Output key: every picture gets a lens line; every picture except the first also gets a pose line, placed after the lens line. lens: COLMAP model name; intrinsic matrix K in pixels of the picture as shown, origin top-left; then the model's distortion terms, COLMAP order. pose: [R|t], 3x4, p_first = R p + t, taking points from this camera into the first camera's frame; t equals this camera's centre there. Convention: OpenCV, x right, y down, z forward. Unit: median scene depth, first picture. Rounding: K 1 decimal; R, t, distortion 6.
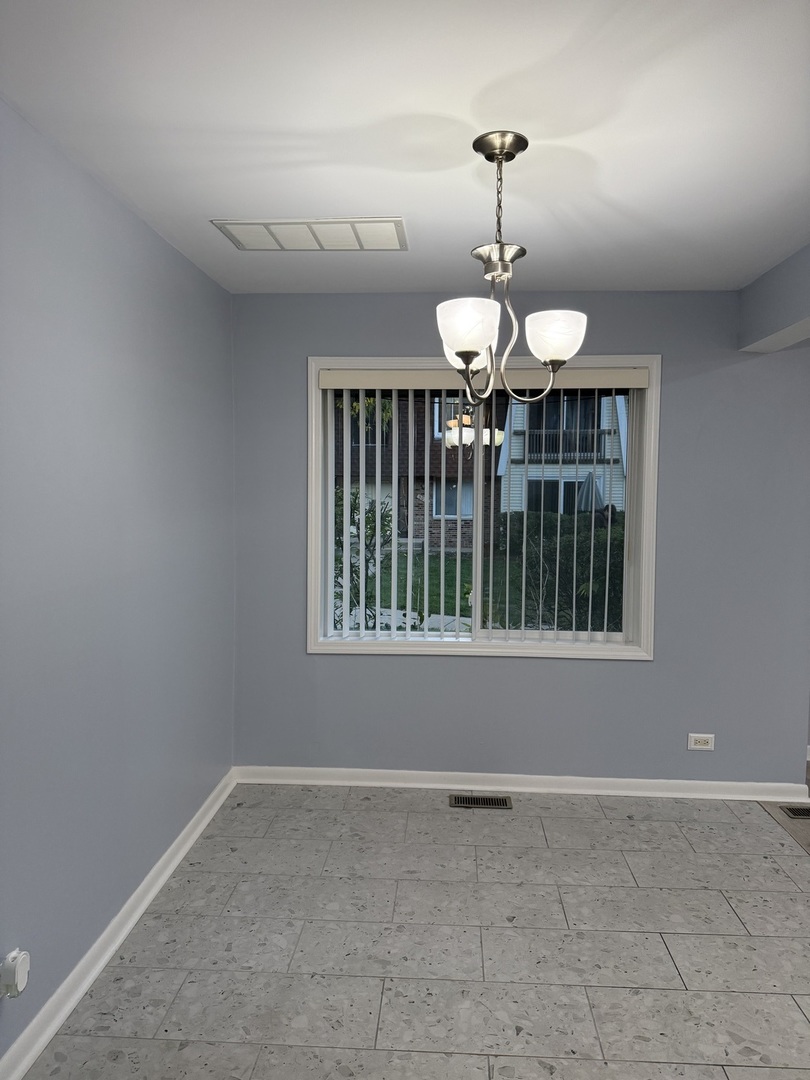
lens RADIAL K [[752.5, 0, 405.0], [0, 752.5, 540.0], [0, 0, 1]] dist [-0.000795, -0.001124]
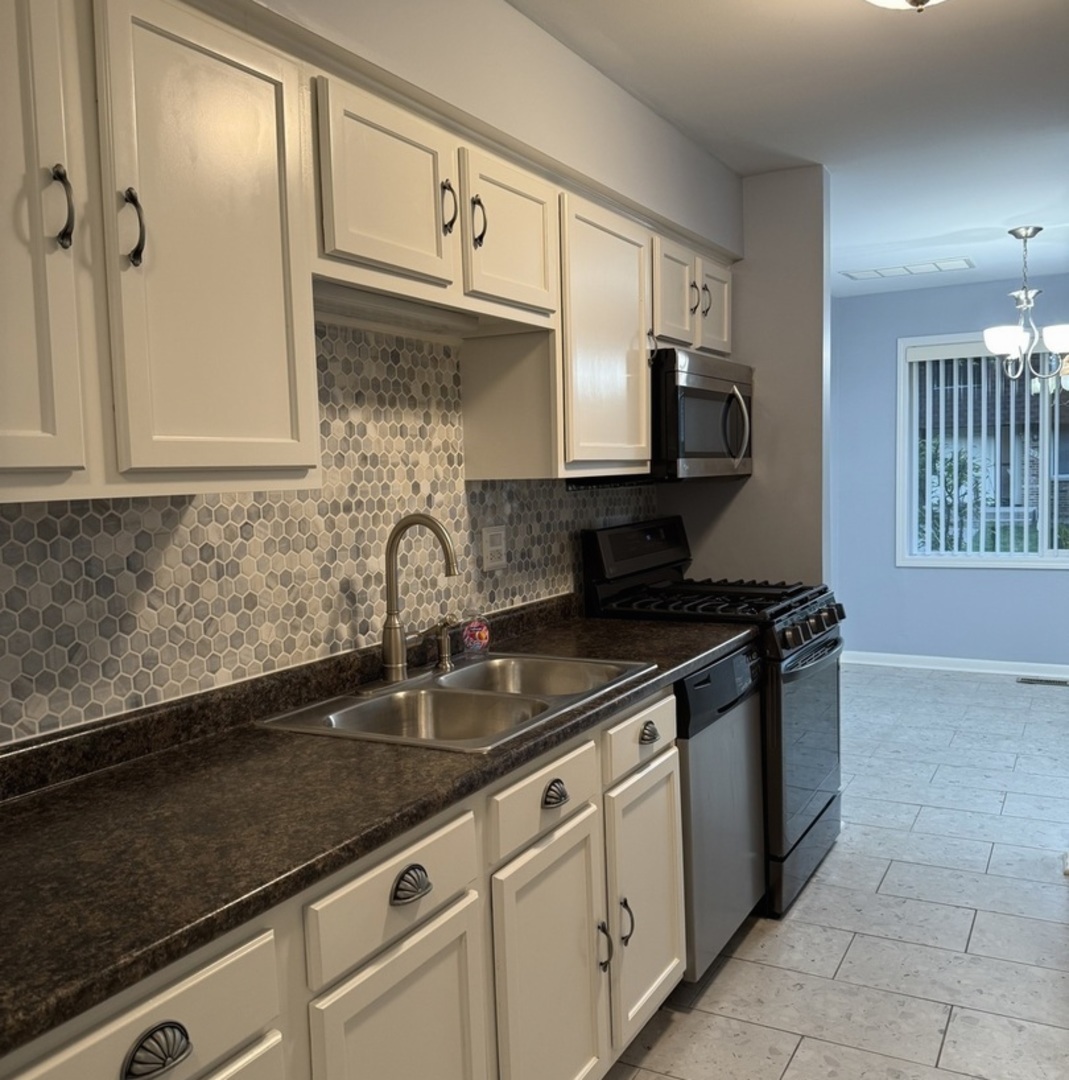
lens RADIAL K [[1036.1, 0, 534.5], [0, 1036.1, 540.0], [0, 0, 1]] dist [0.005527, -0.008082]
pose [[0.905548, -0.002487, -0.424237, 0.077451], [0.006898, 0.999937, 0.008861, 0.103576], [0.424188, -0.010951, 0.905508, -1.103146]]
